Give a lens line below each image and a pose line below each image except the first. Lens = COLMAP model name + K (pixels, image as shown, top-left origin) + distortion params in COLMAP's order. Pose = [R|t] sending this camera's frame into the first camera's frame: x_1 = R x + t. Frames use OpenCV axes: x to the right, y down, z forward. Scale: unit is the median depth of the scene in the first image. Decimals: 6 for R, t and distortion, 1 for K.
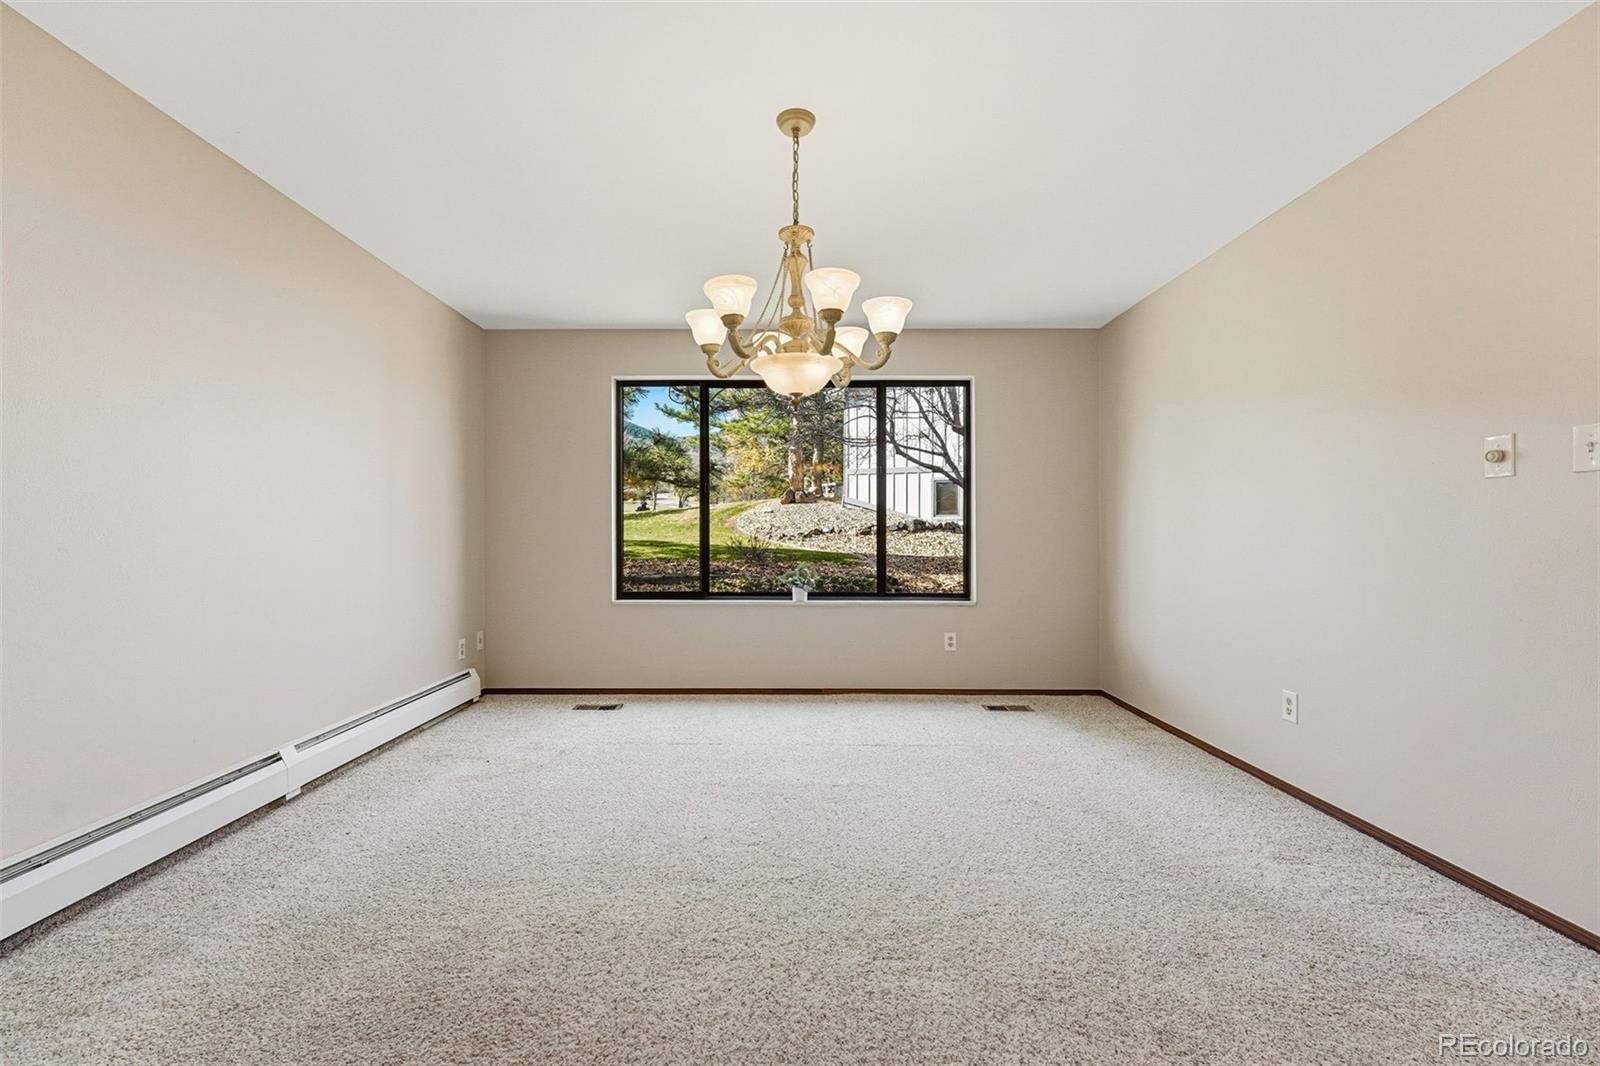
lens RADIAL K [[655.5, 0, 797.0], [0, 655.5, 528.9], [0, 0, 1]] dist [0.004790, -0.001623]
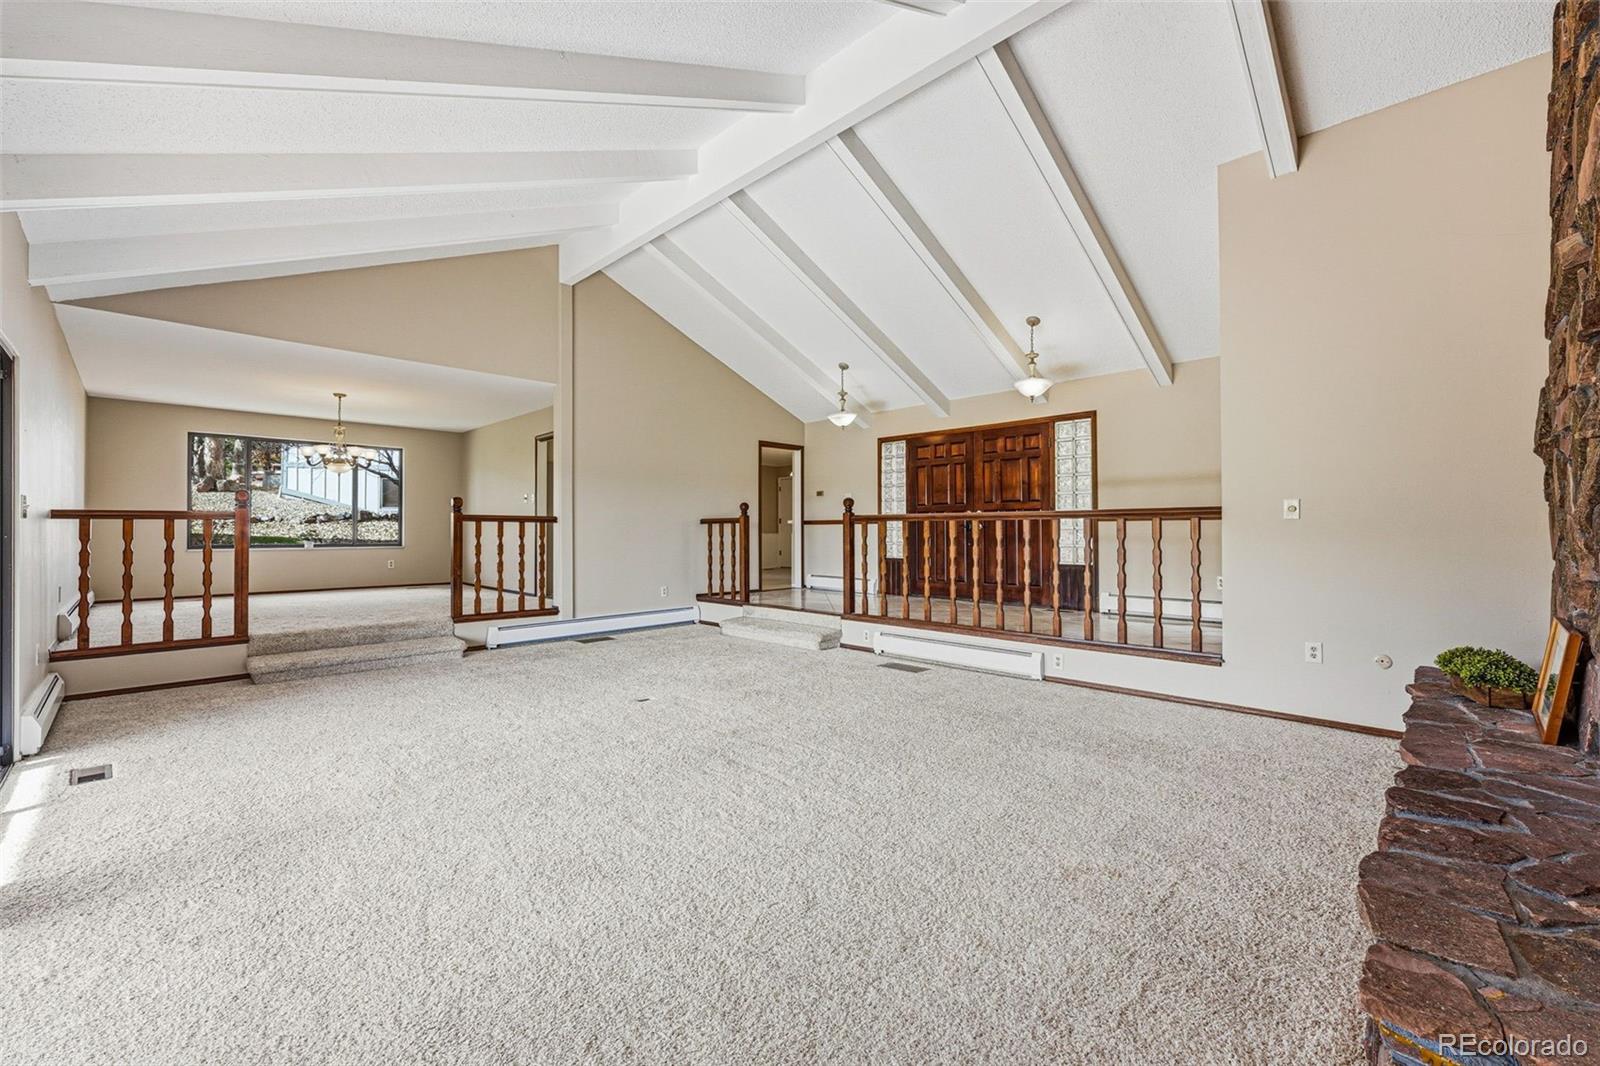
lens RADIAL K [[689.7, 0, 813.6], [0, 689.7, 532.5], [0, 0, 1]] dist [-0.002168, -0.000154]
pose [[0.717338, -0.001625, 0.696723, -0.099711], [-0.007719, 0.999917, 0.010280, 0.006045], [-0.696682, -0.012752, 0.717266, -0.452128]]
